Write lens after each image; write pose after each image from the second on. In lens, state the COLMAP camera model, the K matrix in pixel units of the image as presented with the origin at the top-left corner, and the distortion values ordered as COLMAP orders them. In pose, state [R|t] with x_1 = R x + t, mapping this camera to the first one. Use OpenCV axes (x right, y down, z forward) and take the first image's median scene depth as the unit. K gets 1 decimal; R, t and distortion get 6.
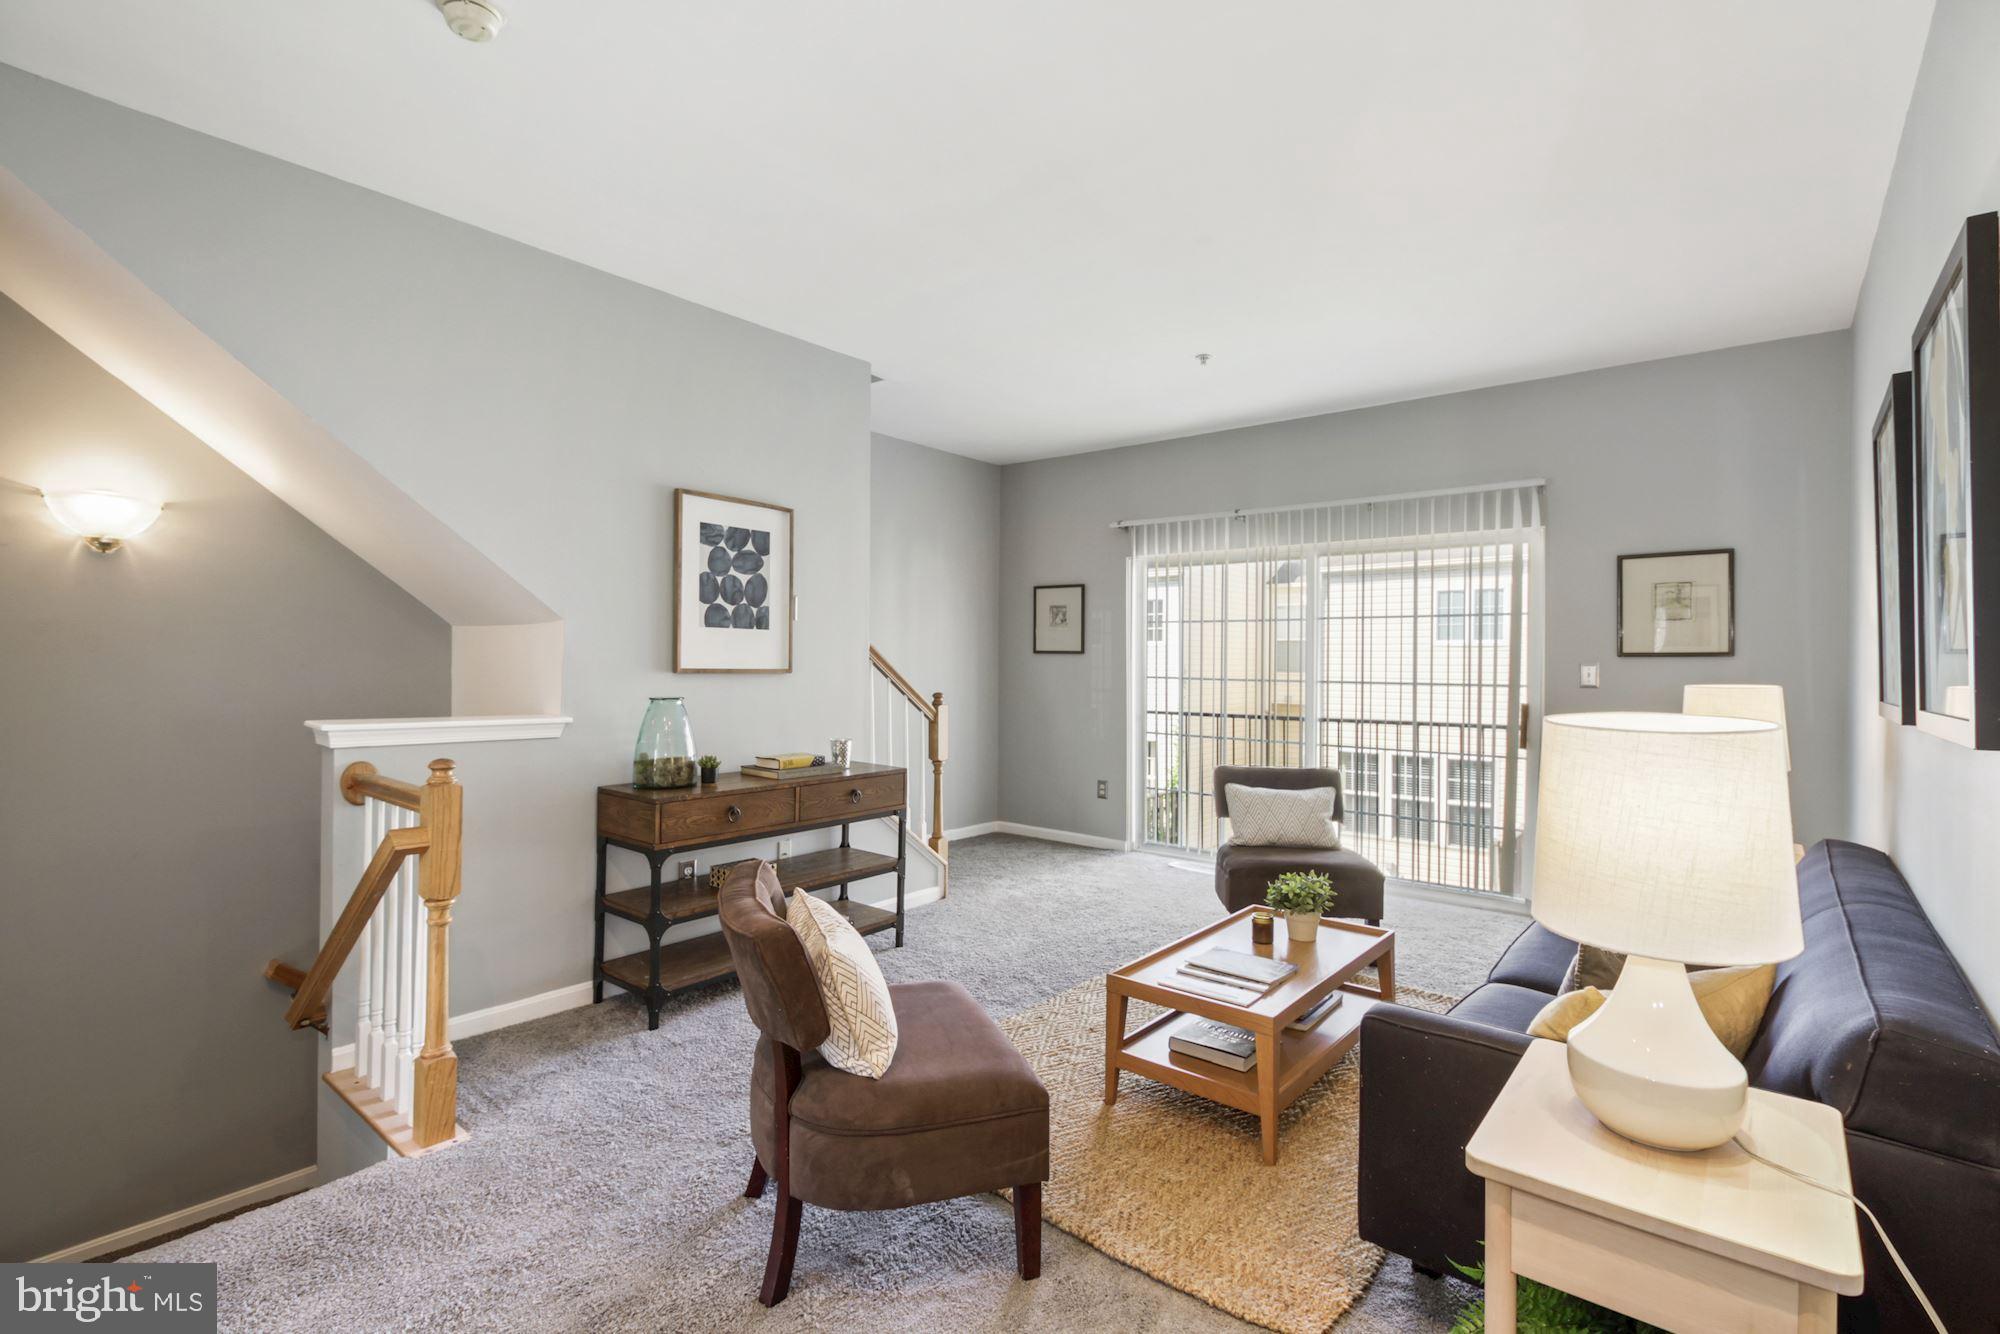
lens RADIAL K [[916.5, 0, 1000.1], [0, 916.5, 658.7], [0, 0, 1]] dist [-0.000695, -0.000282]
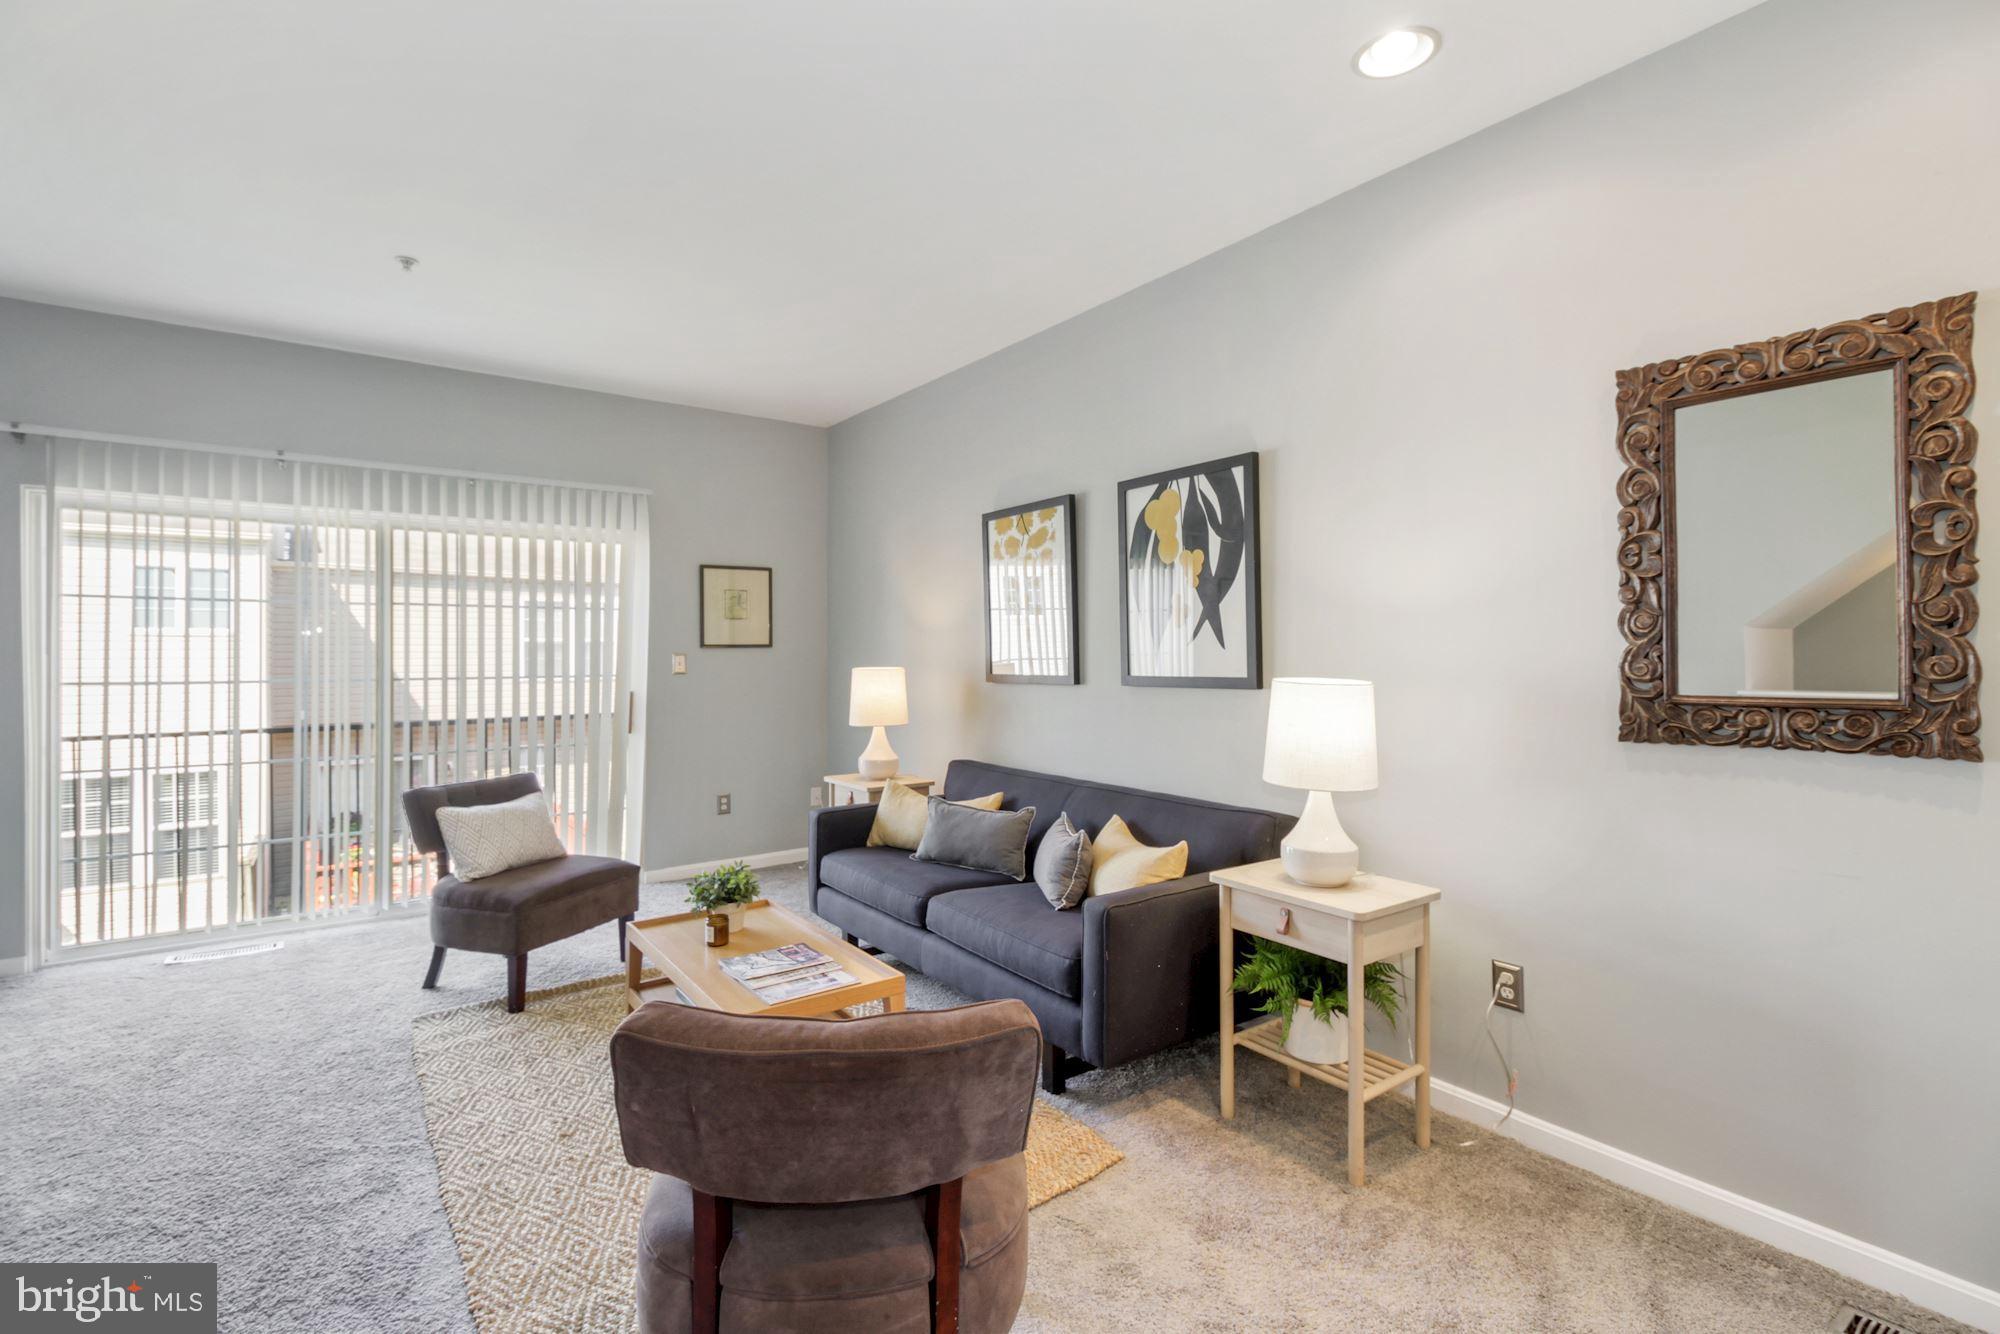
lens RADIAL K [[898.9, 0, 1003.4], [0, 898.9, 651.9], [0, 0, 1]] dist [-0.001317, -0.000412]
pose [[0.252054, -0.006693, 0.967690, -0.251521], [0.003821, 0.999975, 0.005921, -0.001994], [-0.967706, 0.002205, 0.252073, 0.213622]]
